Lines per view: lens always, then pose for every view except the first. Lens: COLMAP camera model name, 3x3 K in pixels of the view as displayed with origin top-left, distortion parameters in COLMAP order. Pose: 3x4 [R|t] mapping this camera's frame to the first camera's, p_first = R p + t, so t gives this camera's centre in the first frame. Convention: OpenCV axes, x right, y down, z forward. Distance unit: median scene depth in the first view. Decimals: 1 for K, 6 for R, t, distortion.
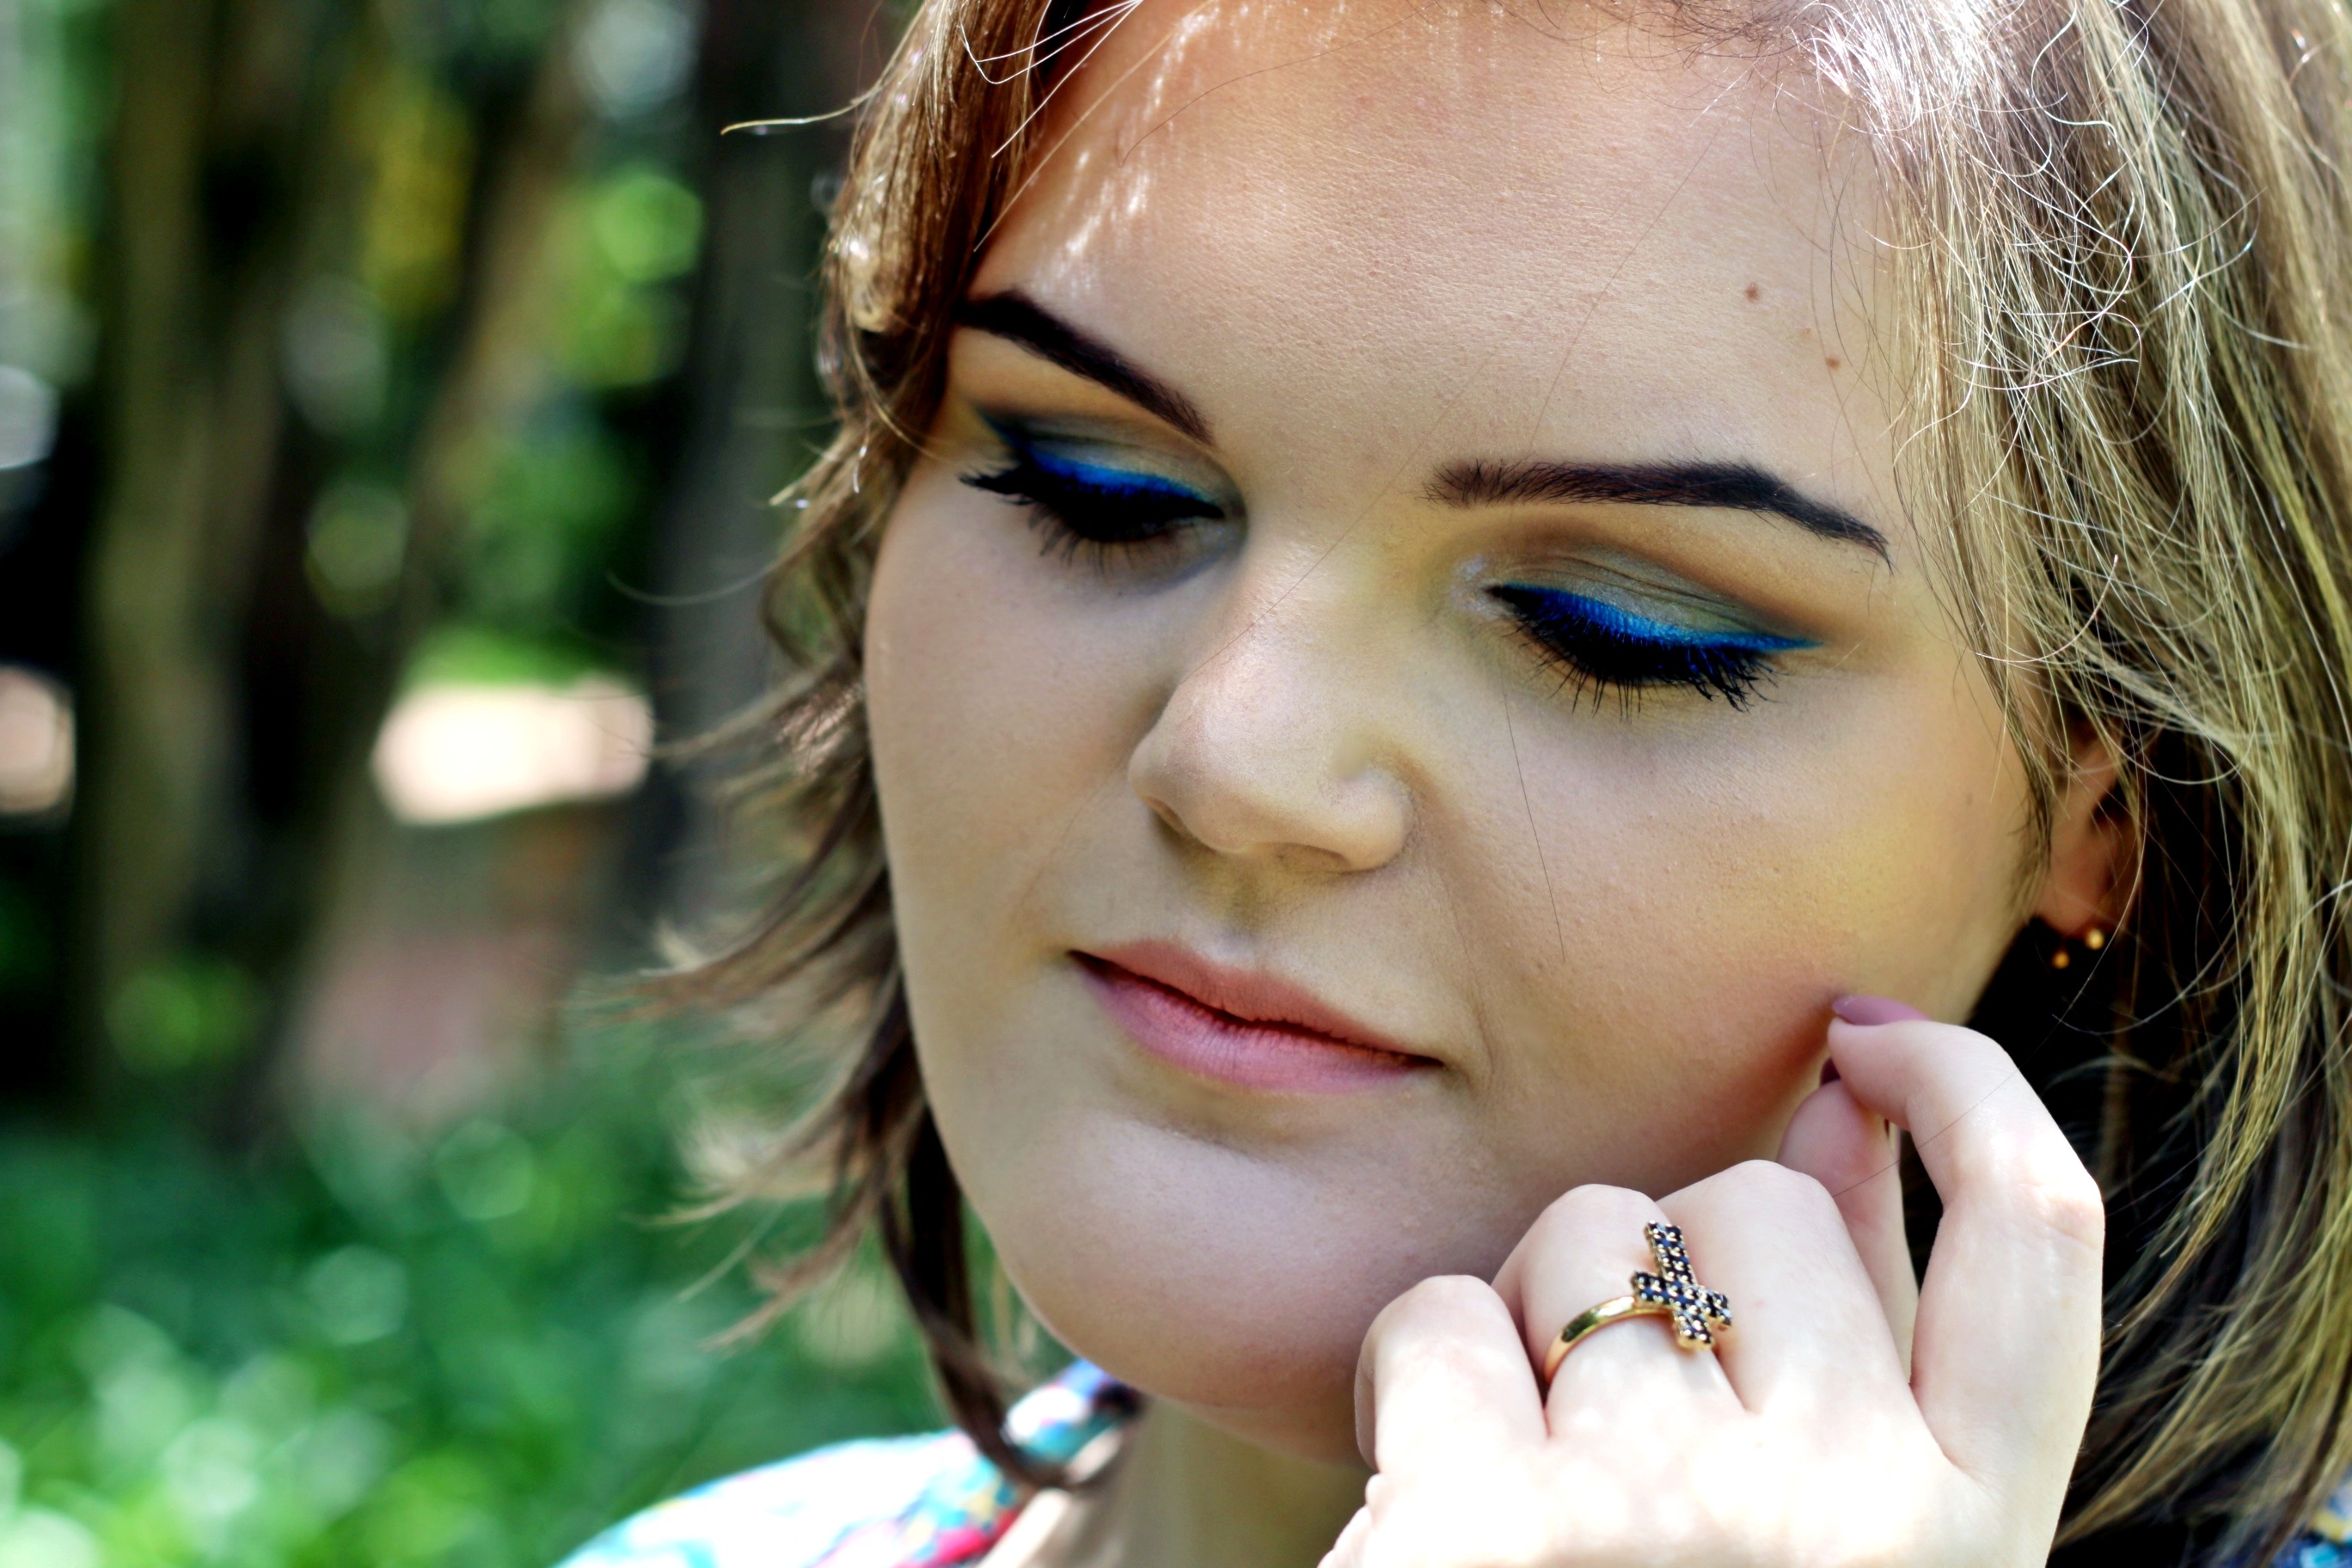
lens RADIAL K [[5694.8, 0, 1176.0], [0, 5694.8, 784.0], [0, 0, 1]] dist [-0.086860, -0.368715]
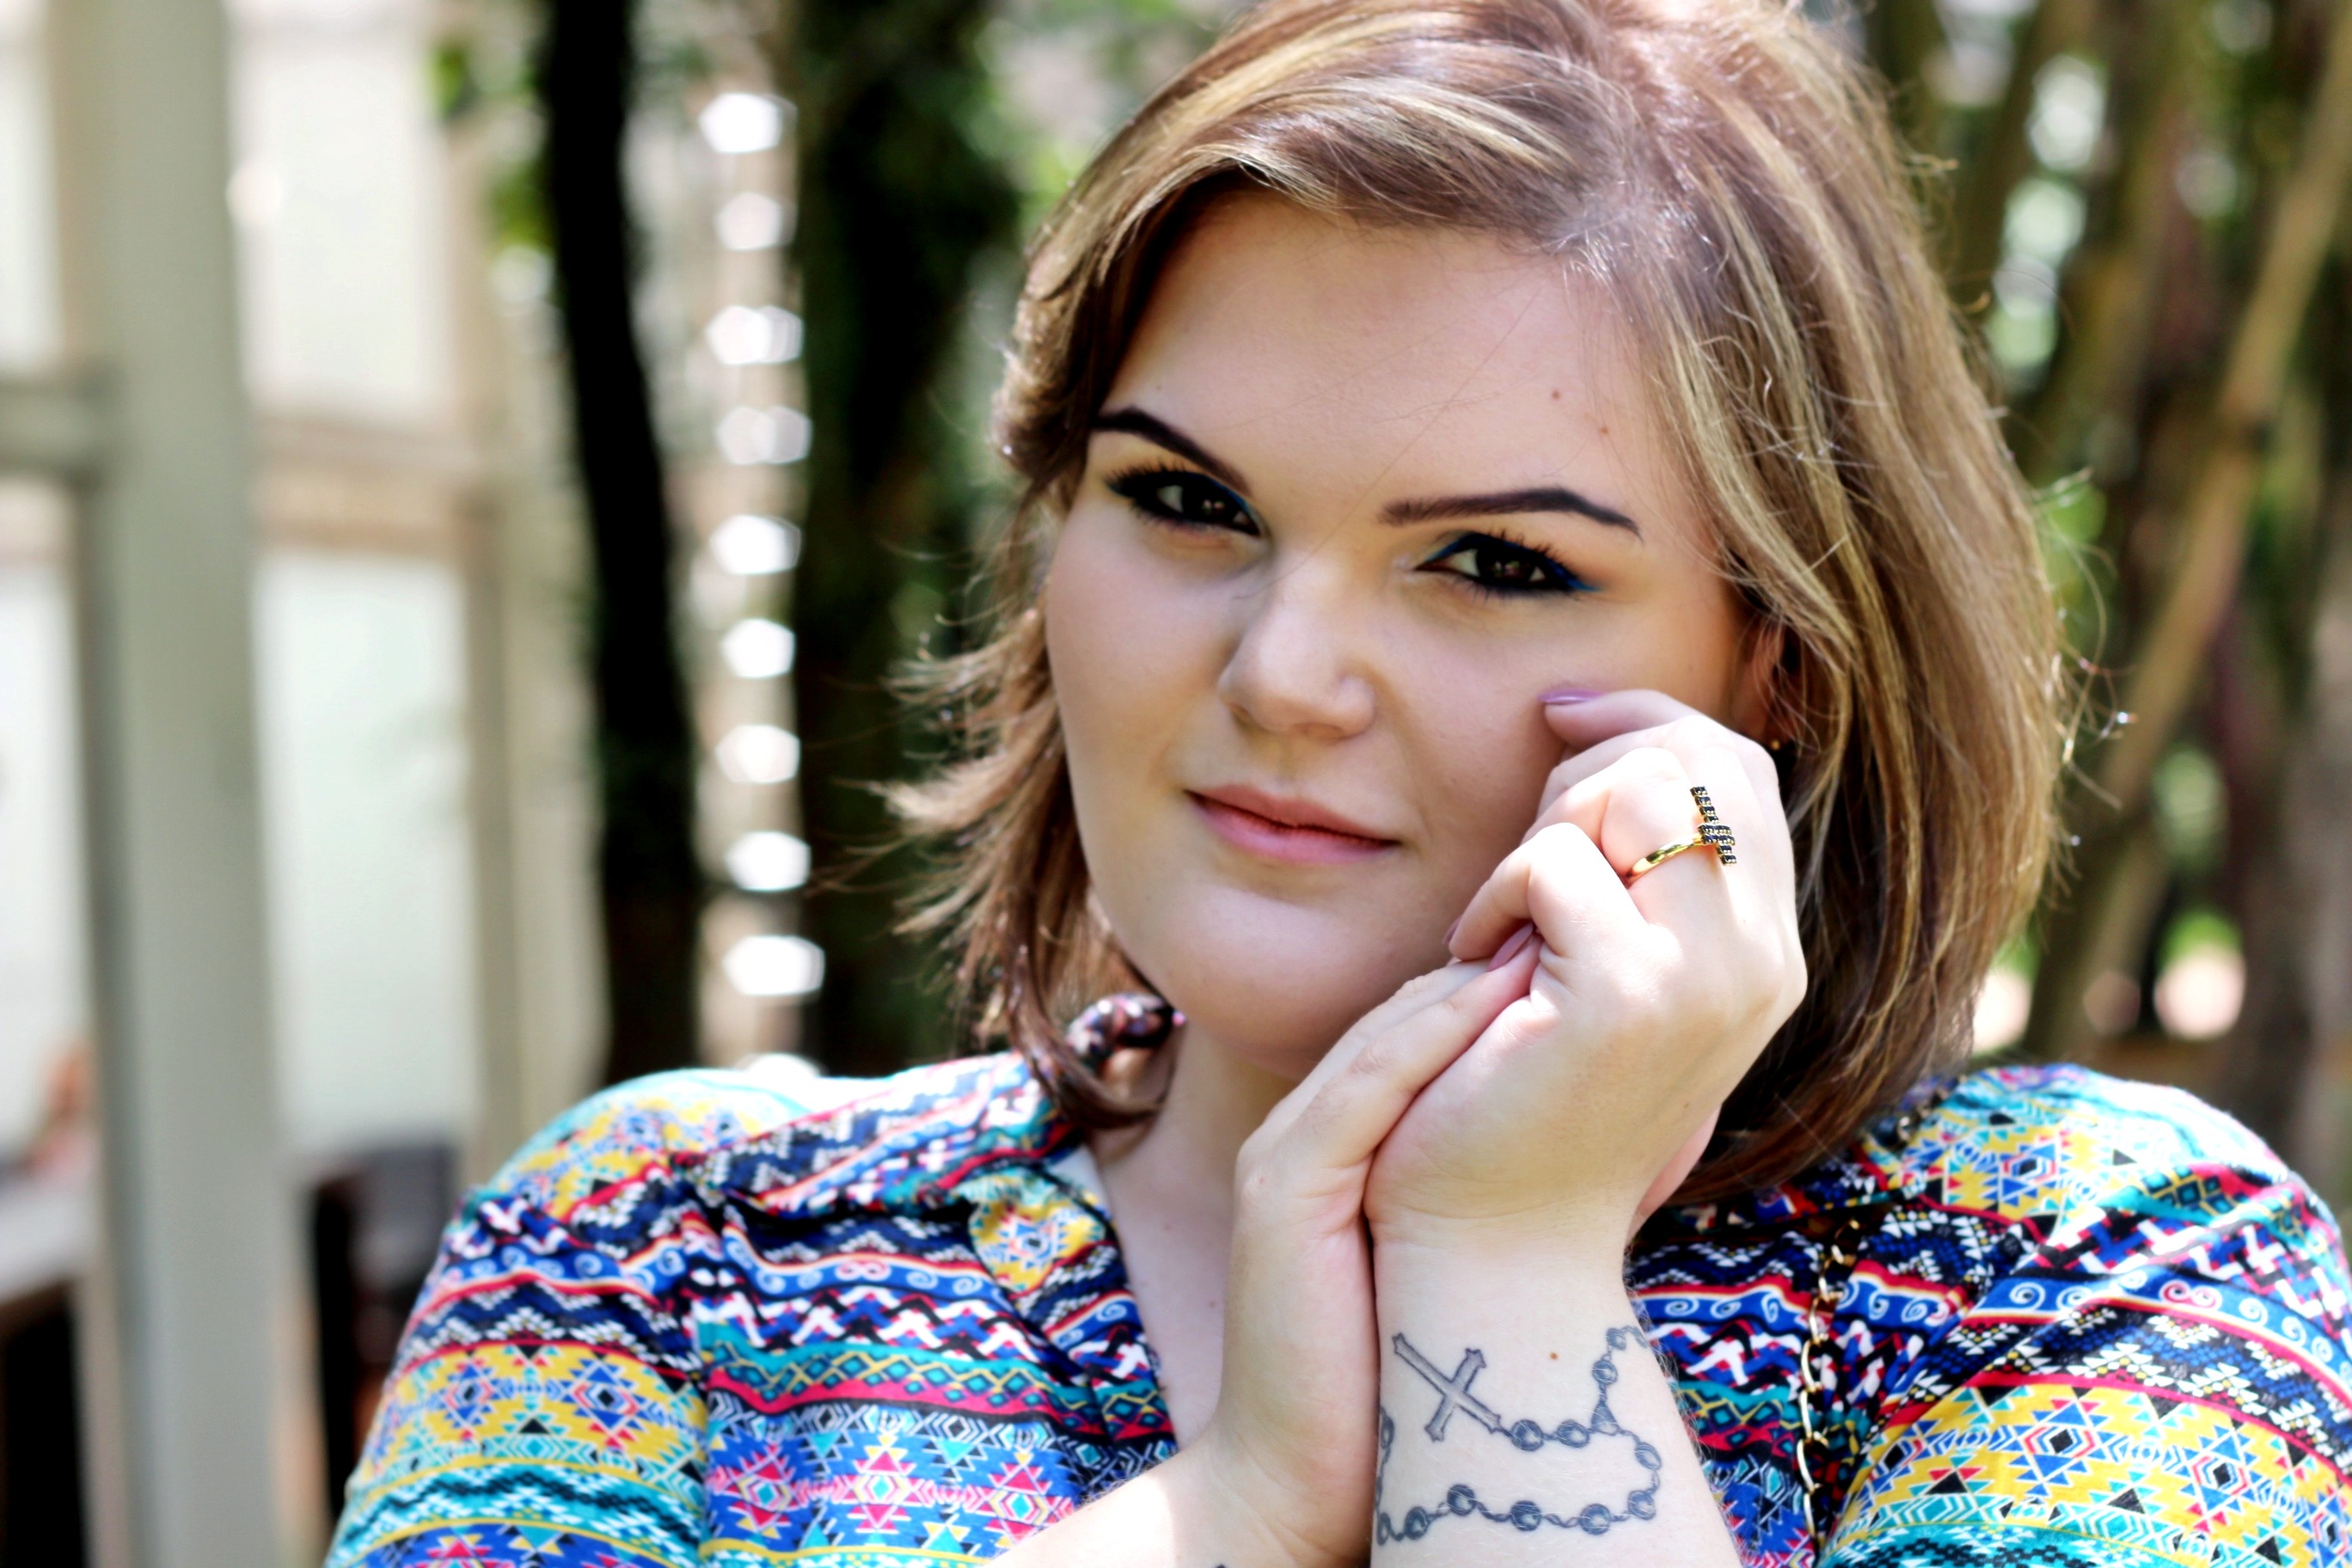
lens RADIAL K [[5694.8, 0, 1176.0], [0, 5694.8, 784.0], [0, 0, 1]] dist [-0.086860, -0.368715]
pose [[0.997782, -0.057333, 0.033809, -0.080436], [0.055127, 0.996494, 0.062929, -0.082622], [-0.037298, -0.060926, 0.997445, -0.734713]]
